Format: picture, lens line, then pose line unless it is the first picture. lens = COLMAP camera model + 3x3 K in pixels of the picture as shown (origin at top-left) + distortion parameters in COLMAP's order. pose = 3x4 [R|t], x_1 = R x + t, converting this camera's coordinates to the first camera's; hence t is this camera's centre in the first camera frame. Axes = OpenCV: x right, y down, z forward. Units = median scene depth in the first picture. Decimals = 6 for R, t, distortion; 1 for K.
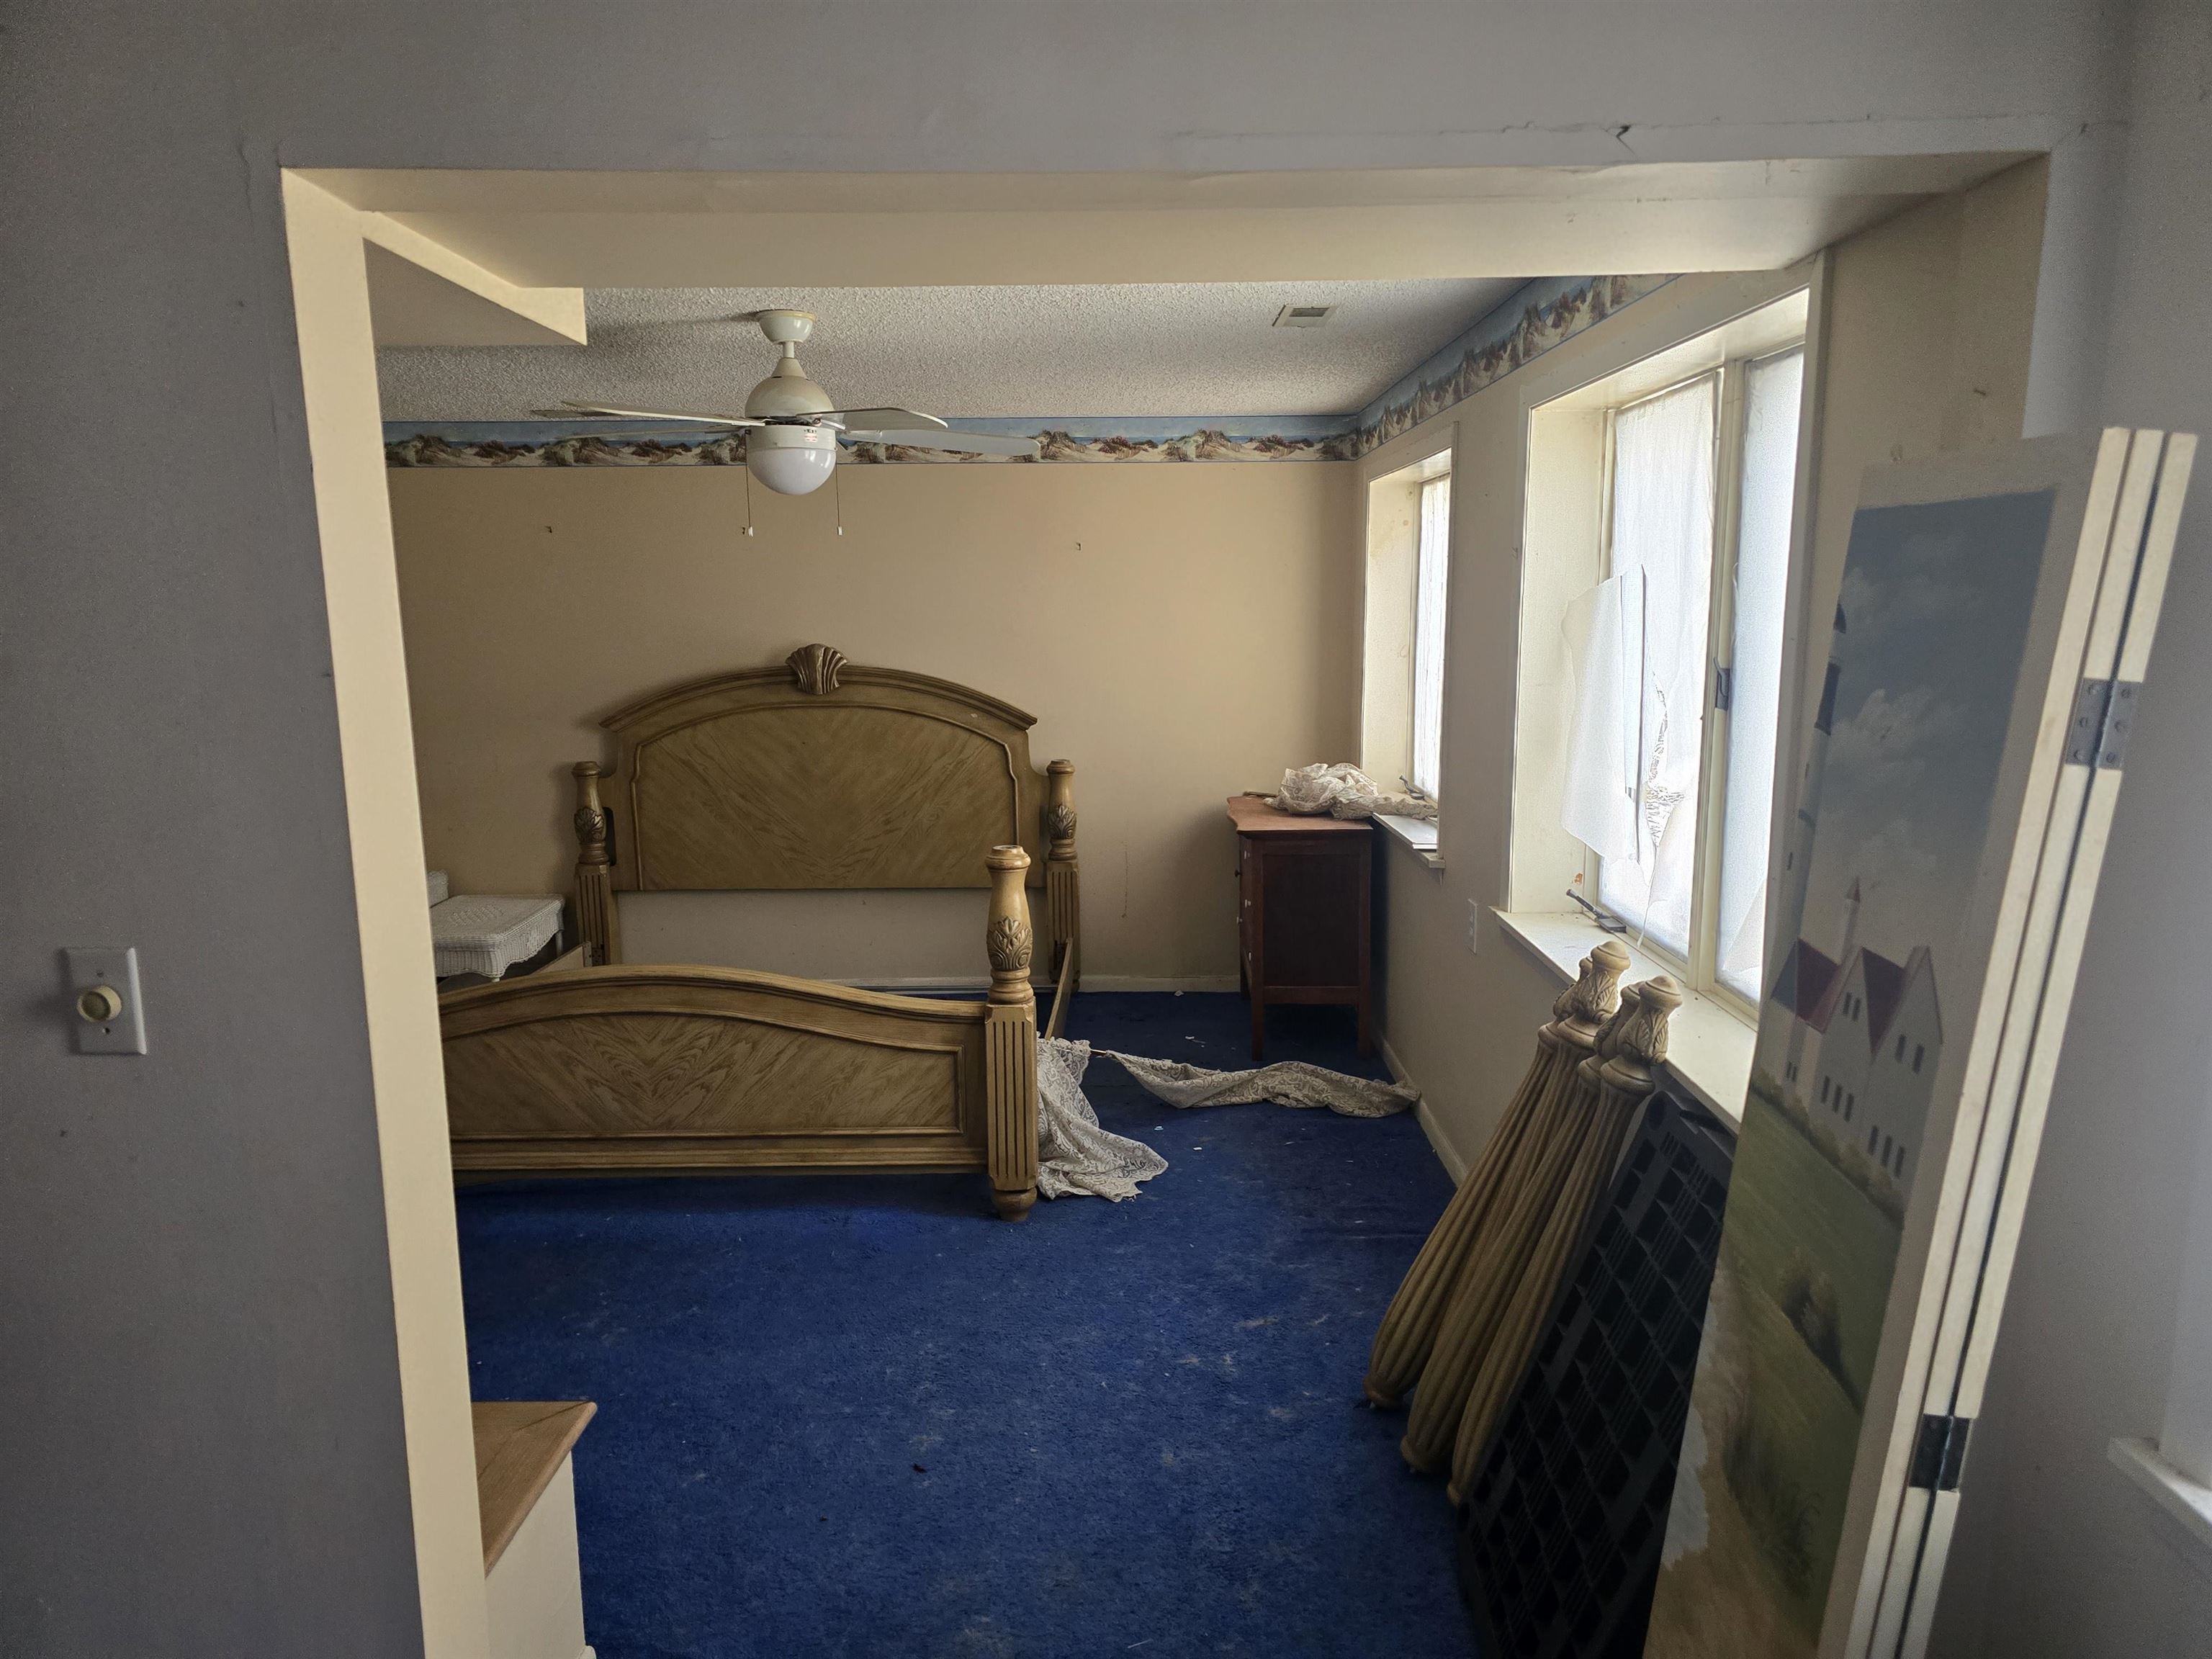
lens RADIAL K [[1474.5, 0, 1114.2], [0, 1474.5, 855.4], [0, 0, 1]] dist [0.119610, -0.161054]
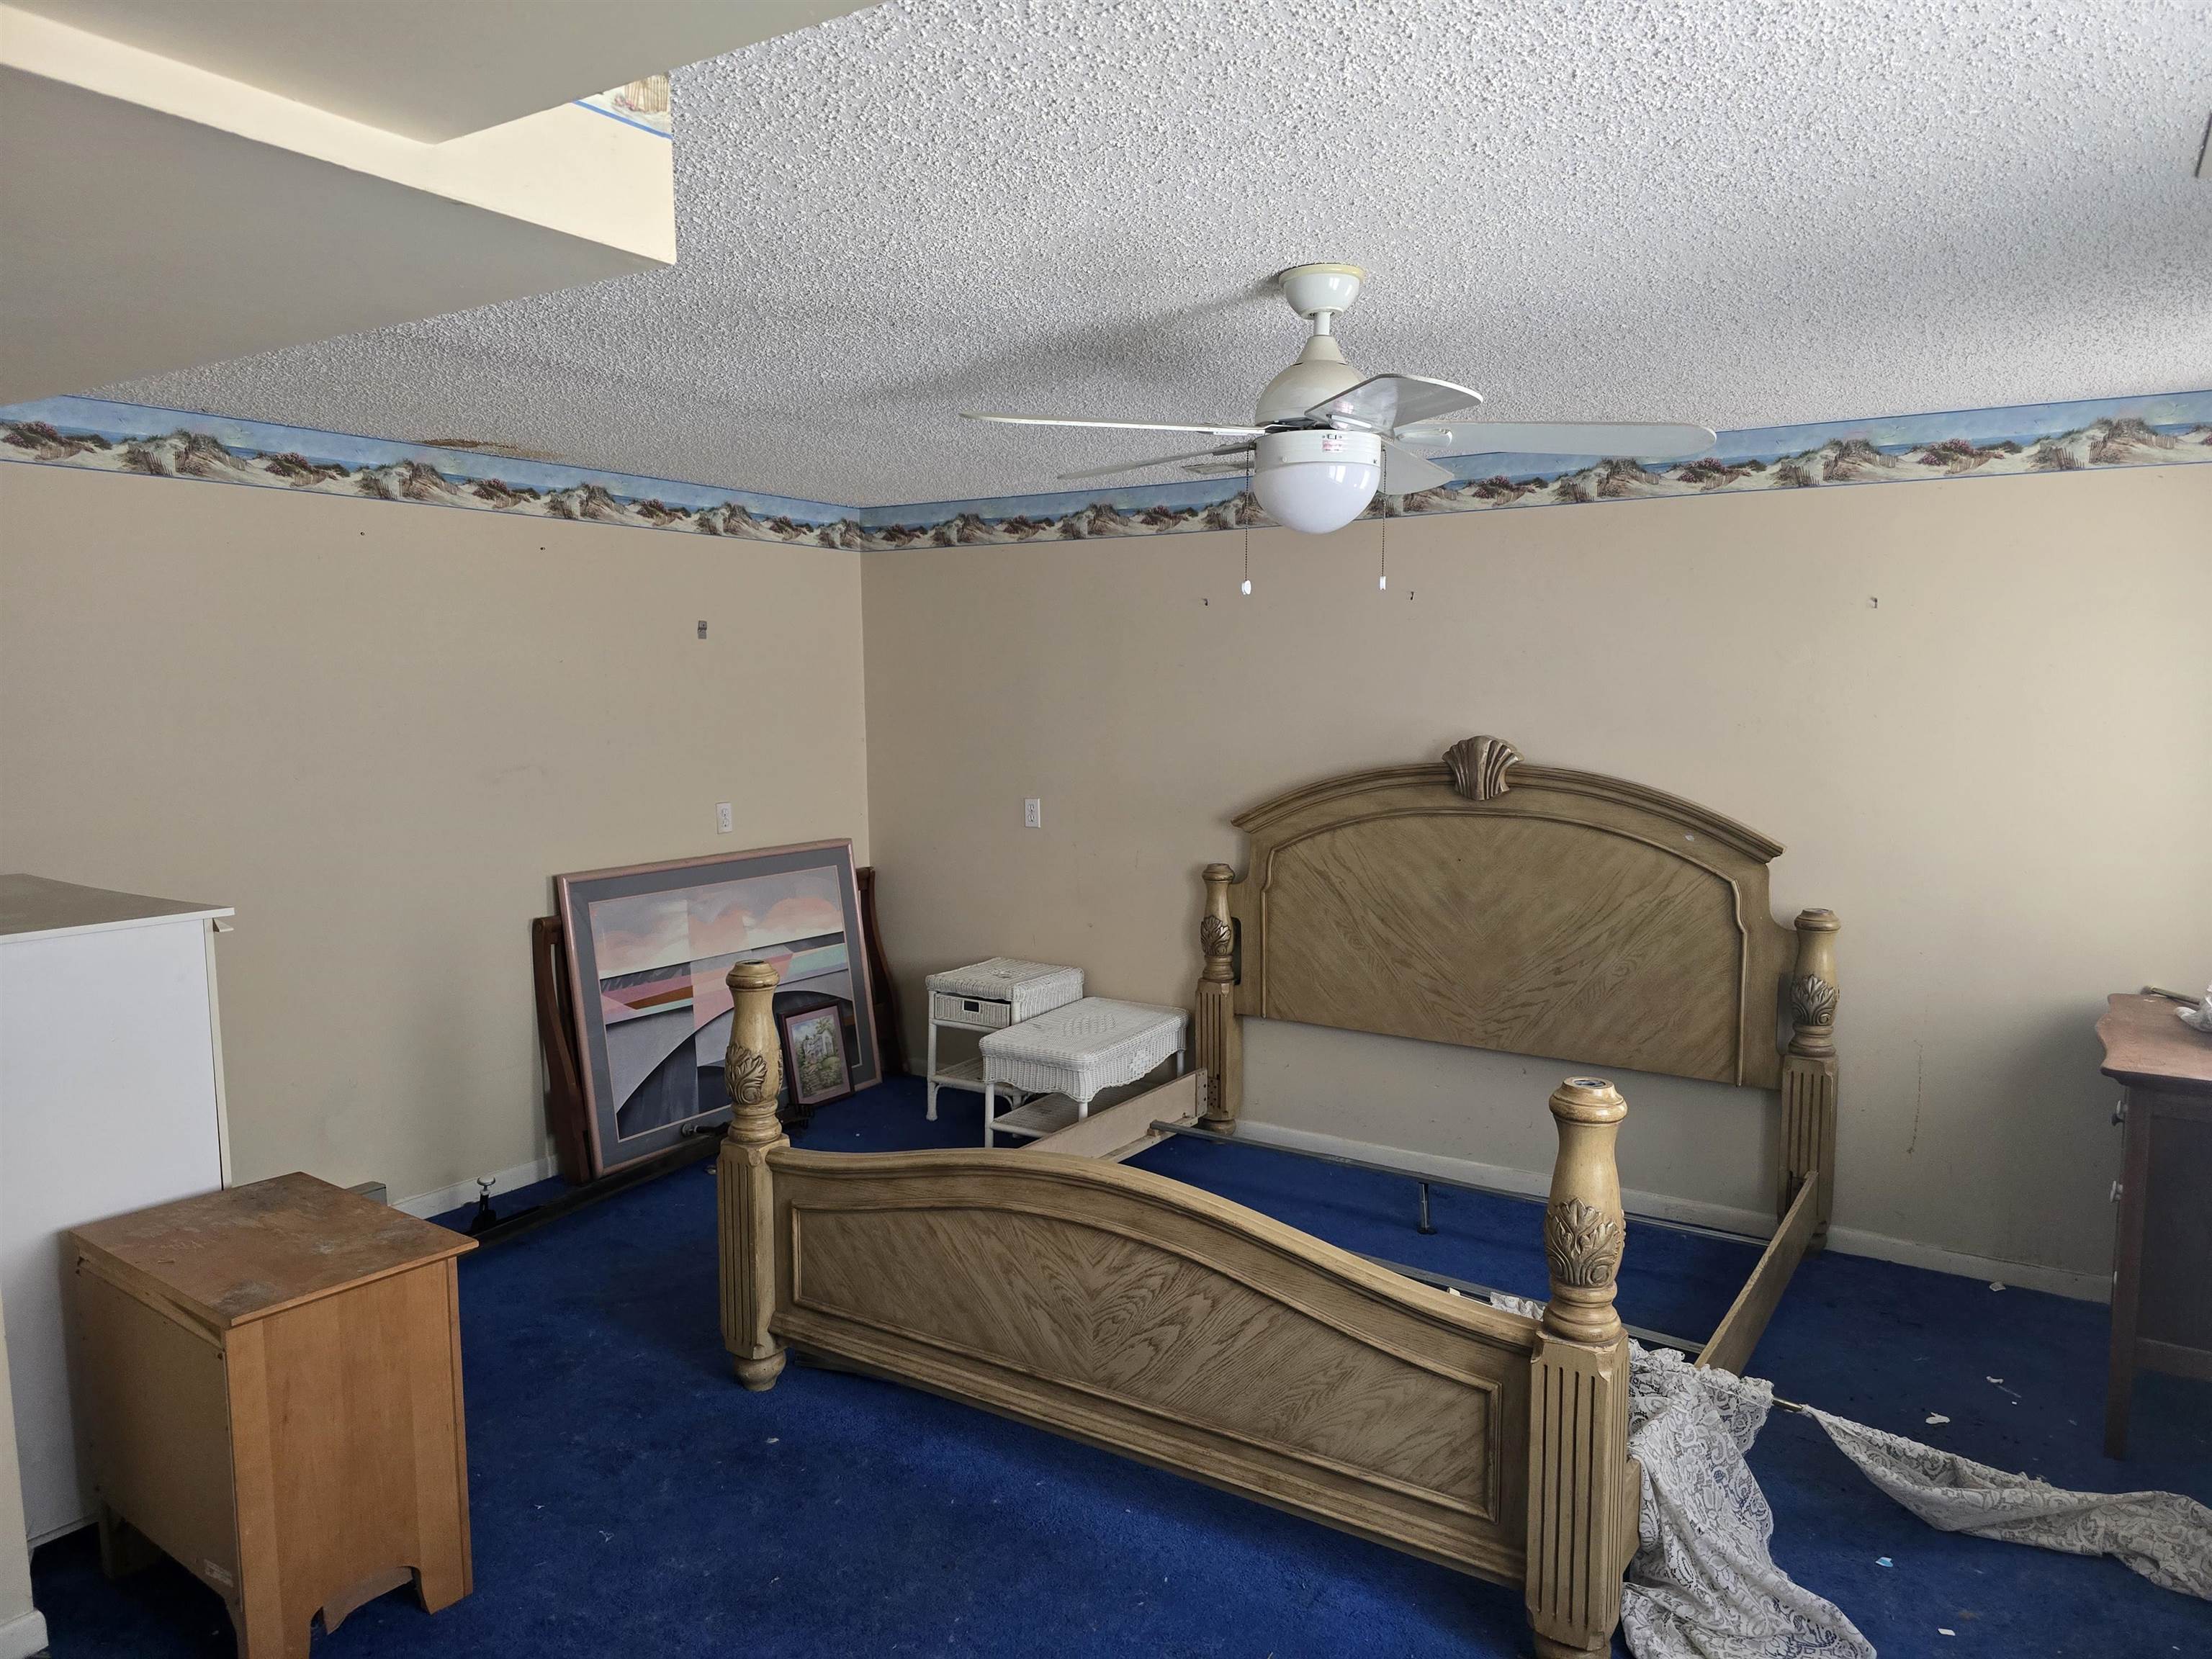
lens RADIAL K [[1450.6, 0, 1155.2], [0, 1450.6, 856.7], [0, 0, 1]] dist [0.065757, -0.056886]
pose [[0.850473, 0.072472, -0.521003, 0.064174], [-0.096820, 0.995108, -0.019625, -0.053682], [0.517032, 0.067134, 0.853329, 0.296735]]
